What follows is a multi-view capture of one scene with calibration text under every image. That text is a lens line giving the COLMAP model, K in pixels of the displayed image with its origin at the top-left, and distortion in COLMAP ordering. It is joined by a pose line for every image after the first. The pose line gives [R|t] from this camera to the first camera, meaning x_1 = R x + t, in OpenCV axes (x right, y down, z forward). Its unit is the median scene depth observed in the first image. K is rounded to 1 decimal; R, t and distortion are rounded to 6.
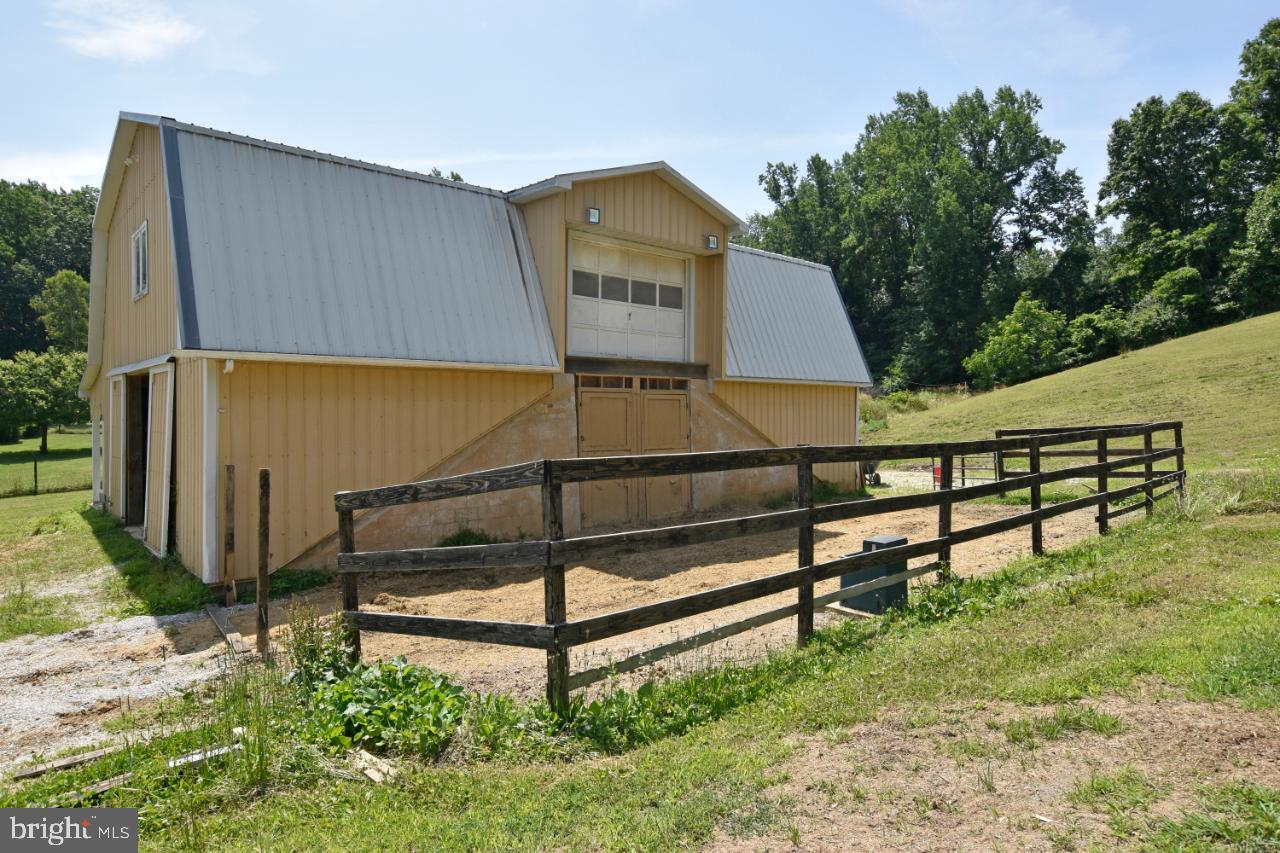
lens RADIAL K [[769.5, 0, 639.6], [0, 769.5, 422.8], [0, 0, 1]] dist [-0.002562, -0.001679]
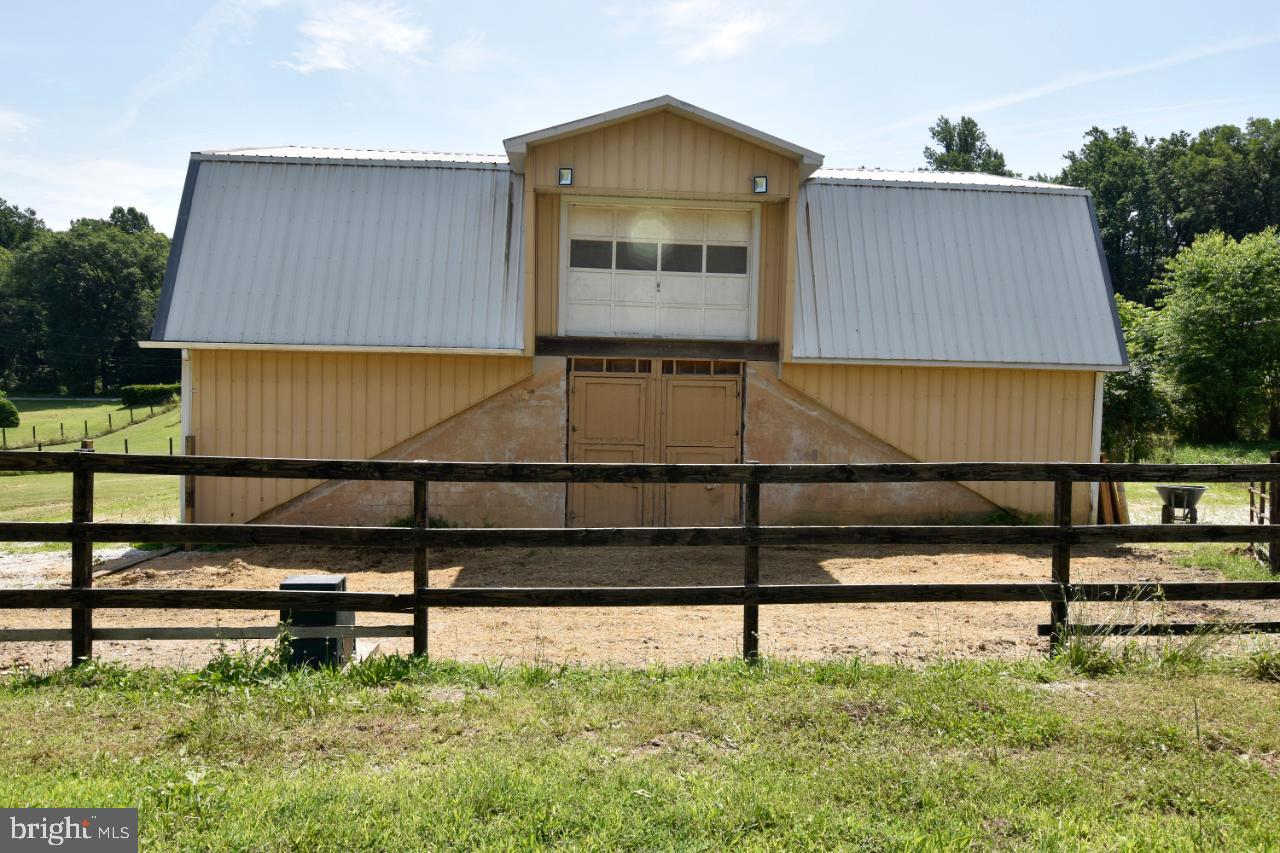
lens RADIAL K [[827.9, 0, 639.8], [0, 827.9, 422.6], [0, 0, 1]] dist [0.016594, 0.001911]
pose [[0.776021, 0.046709, -0.628975, 0.592975], [-0.028967, 0.998841, 0.038437, -0.026321], [0.630042, -0.011608, 0.776475, 0.300856]]
